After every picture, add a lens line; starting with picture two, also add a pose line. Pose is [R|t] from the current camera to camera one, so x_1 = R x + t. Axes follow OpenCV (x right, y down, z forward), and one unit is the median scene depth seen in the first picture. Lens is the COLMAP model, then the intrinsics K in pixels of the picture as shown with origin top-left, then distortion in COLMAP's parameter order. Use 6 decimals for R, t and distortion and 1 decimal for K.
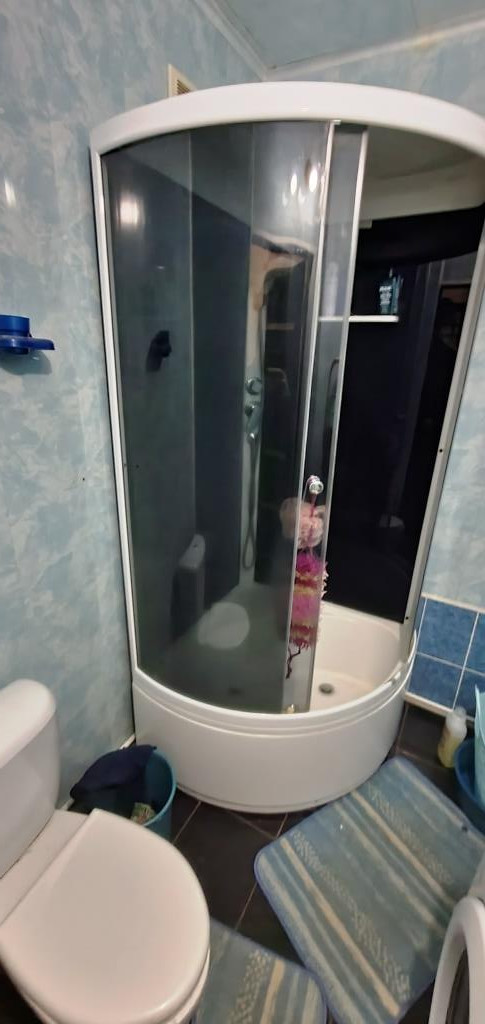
lens RADIAL K [[415.2, 0, 242.9], [0, 415.2, 509.6], [0, 0, 1]] dist [0.004284, -0.001309]
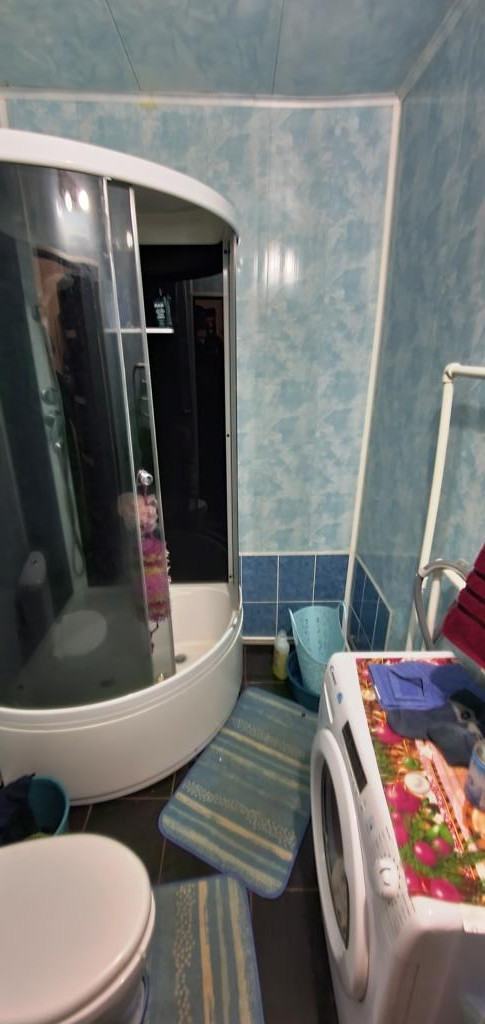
lens RADIAL K [[415.2, 0, 243.4], [0, 415.2, 511.1], [0, 0, 1]] dist [0.004284, -0.001309]
pose [[0.862792, -0.210539, 0.459634, -0.107320], [0.207306, 0.976545, 0.058174, 0.016371], [-0.461101, 0.045093, 0.886201, -0.117167]]
